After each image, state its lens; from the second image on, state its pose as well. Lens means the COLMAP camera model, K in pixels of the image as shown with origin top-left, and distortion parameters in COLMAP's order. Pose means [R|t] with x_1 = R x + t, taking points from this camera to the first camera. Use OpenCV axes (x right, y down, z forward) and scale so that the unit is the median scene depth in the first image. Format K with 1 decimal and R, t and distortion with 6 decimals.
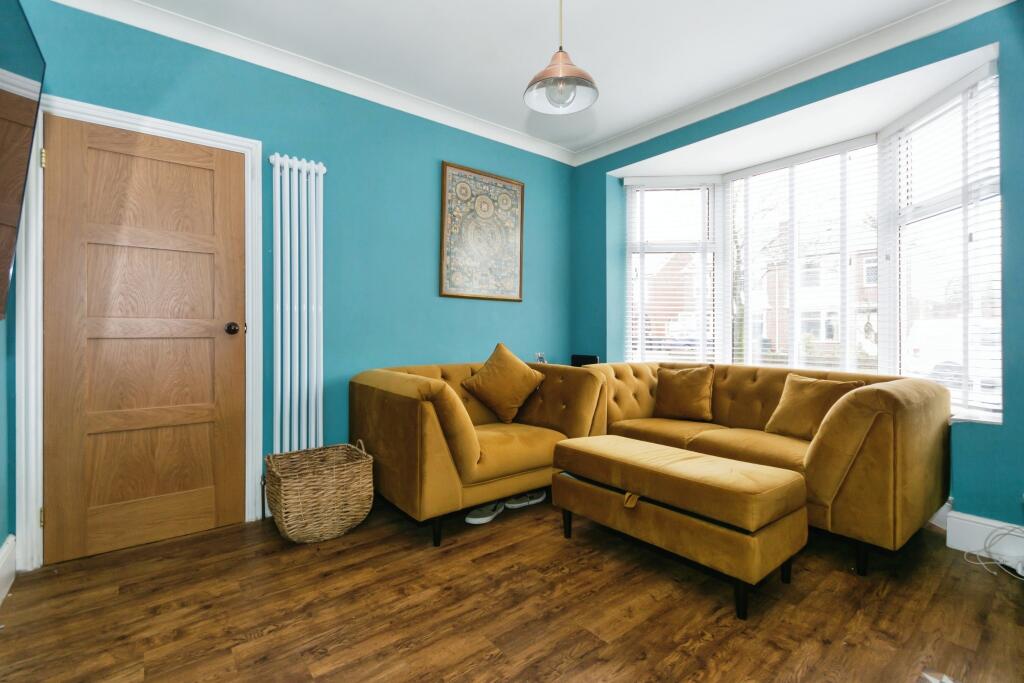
lens RADIAL K [[469.7, 0, 513.3], [0, 469.7, 332.3], [0, 0, 1]] dist [0.001608, 0.000340]
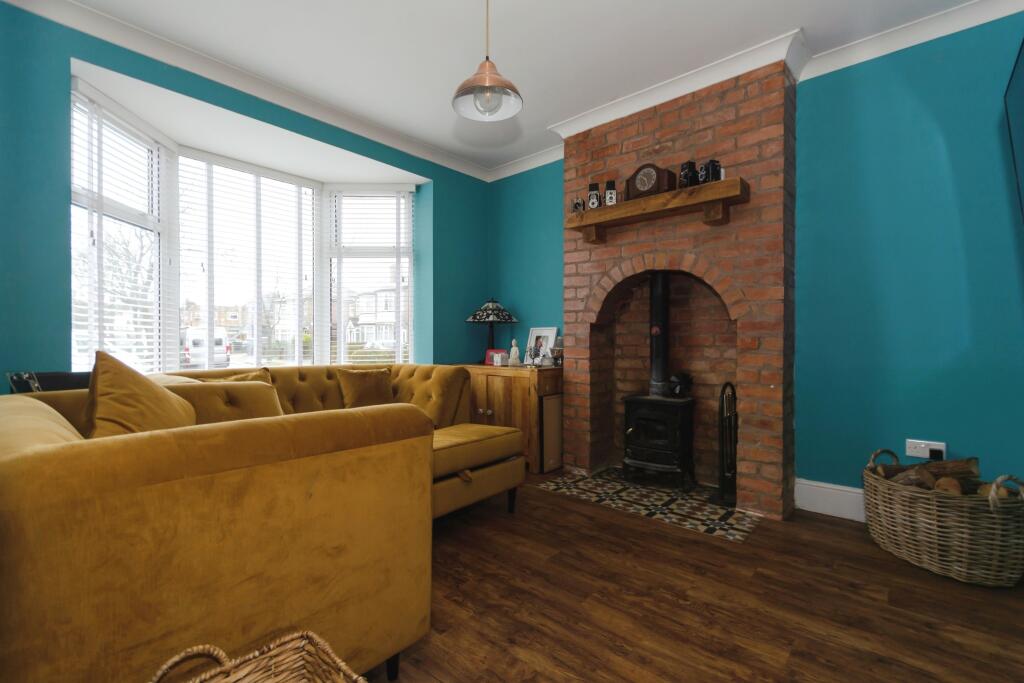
lens RADIAL K [[448.1, 0, 511.4], [0, 448.1, 342.4], [0, 0, 1]] dist [-0.001019, -0.000106]
pose [[-0.172156, -0.005581, 0.985054, -0.739940], [-0.004373, 0.999978, 0.004901, 0.017693], [-0.985060, -0.003463, -0.172177, 0.929759]]
